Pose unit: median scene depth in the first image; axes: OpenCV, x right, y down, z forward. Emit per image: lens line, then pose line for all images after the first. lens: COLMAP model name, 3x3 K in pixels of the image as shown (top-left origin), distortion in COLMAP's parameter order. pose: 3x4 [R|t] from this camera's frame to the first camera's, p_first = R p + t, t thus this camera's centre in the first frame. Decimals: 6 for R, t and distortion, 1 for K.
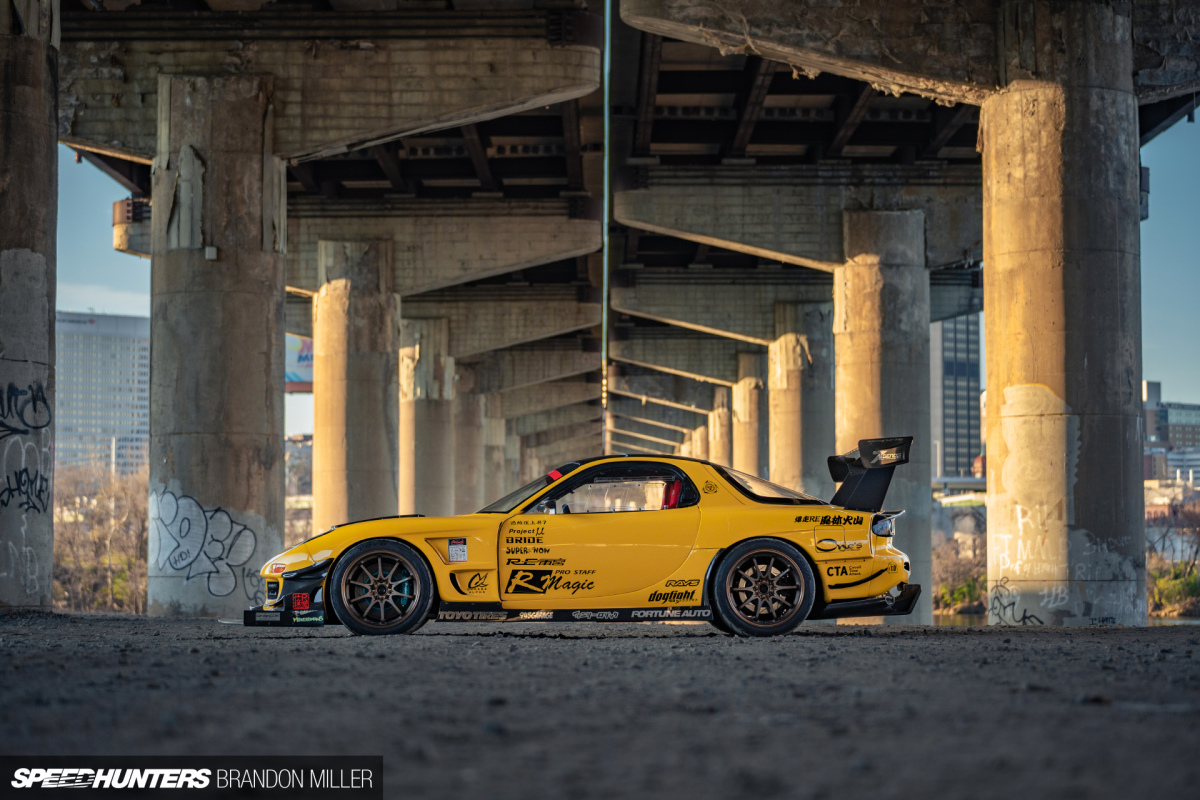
lens RADIAL K [[2838.8, 0, 600.0], [0, 2838.8, 400.0], [0, 0, 1]] dist [-0.078364, -0.280881]
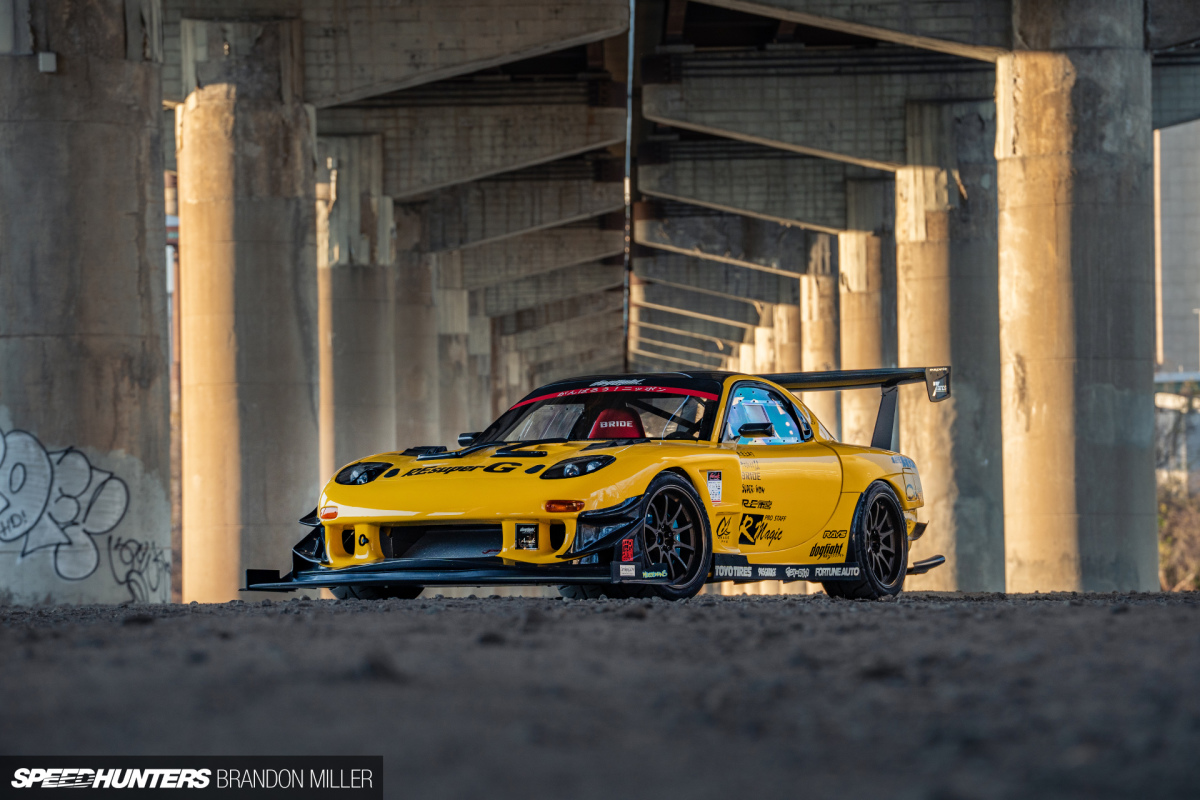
lens RADIAL K [[4815.0, 0, 600.0], [0, 4815.0, 400.0], [0, 0, 1]] dist [1.400998, 4.096714]
pose [[0.999893, -0.014196, -0.003491, -0.005026], [0.014299, 0.999402, 0.031491, -0.006602], [0.003042, -0.031537, 0.999498, -0.131806]]
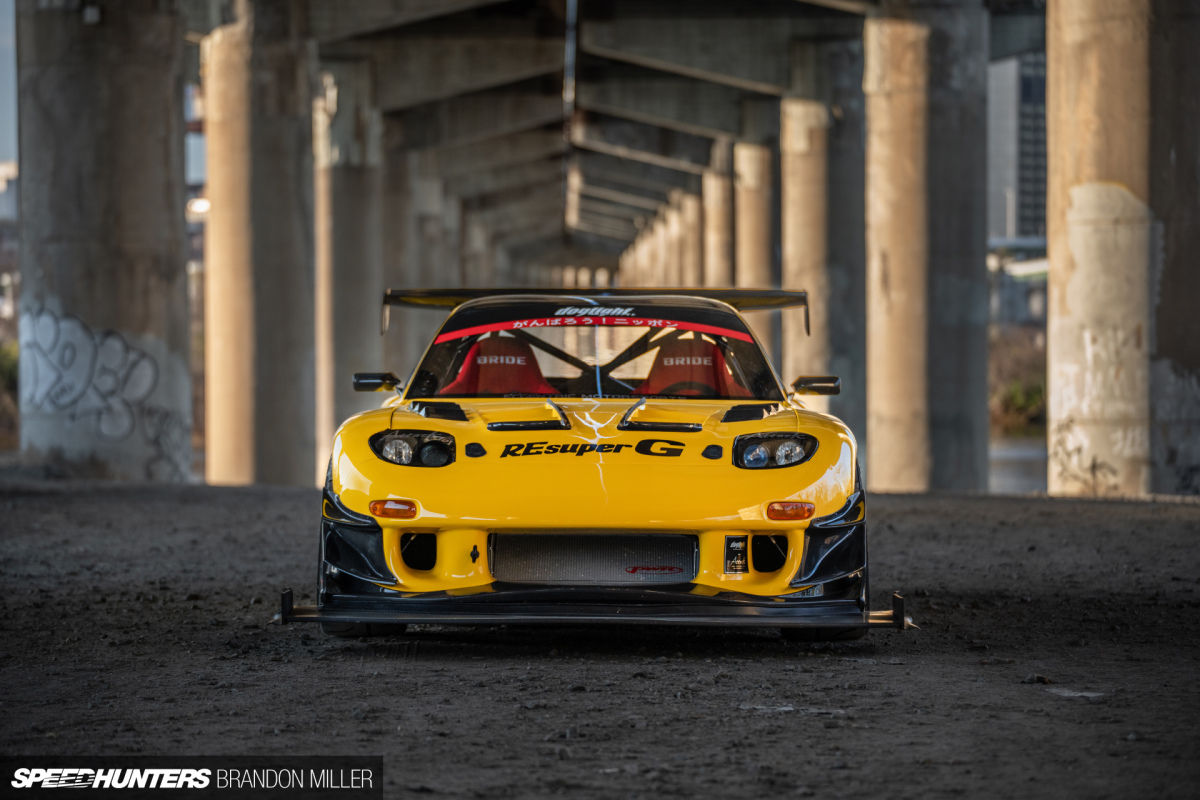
lens RADIAL K [[3764.0, 0, 600.0], [0, 3764.0, 400.0], [0, 0, 1]] dist [0.609873, -0.663196]
pose [[0.999931, -0.005225, 0.010477, -0.004554], [0.004480, 0.997544, 0.069896, -0.015686], [-0.010816, -0.069845, 0.997499, -0.079817]]
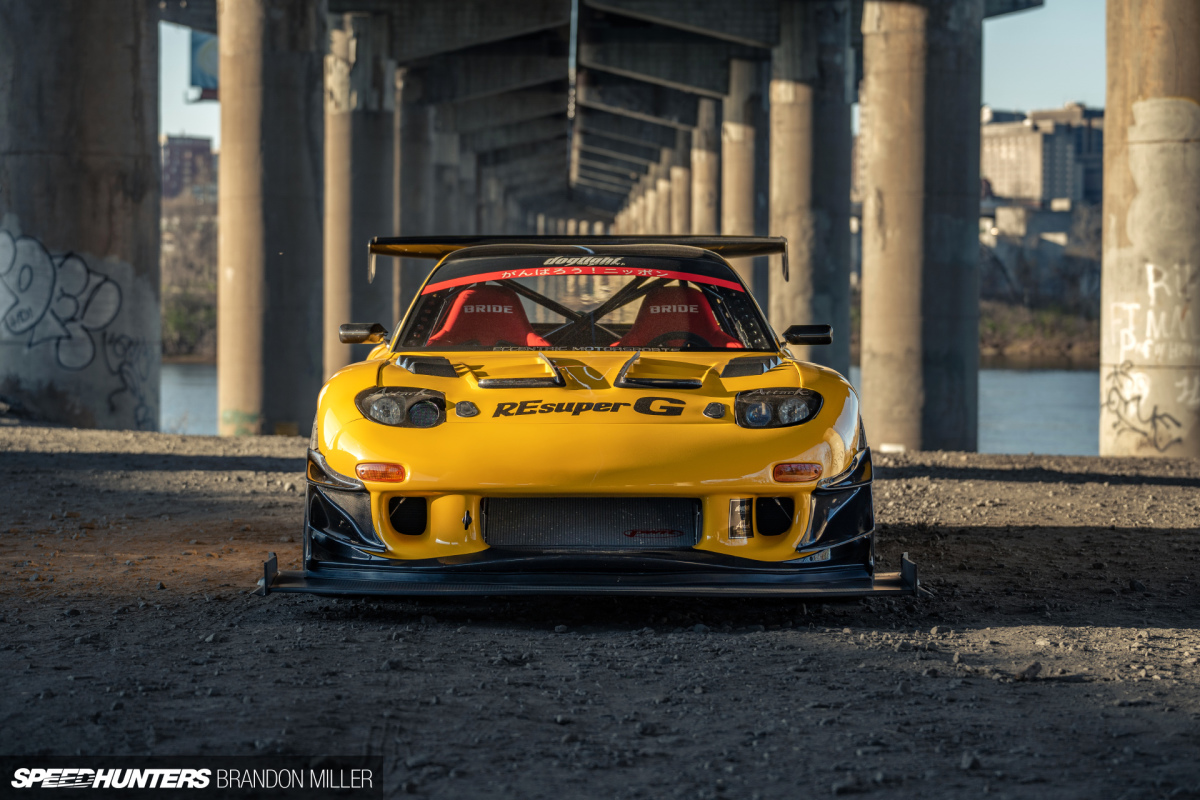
lens RADIAL K [[3088.8, 0, 600.0], [0, 3088.8, 400.0], [0, 0, 1]] dist [0.042621, 0.893878]
pose [[0.999889, 0.008527, 0.012193, -0.002838], [-0.009618, 0.995674, 0.092420, -0.000344], [-0.011353, -0.092527, 0.995645, 0.152115]]
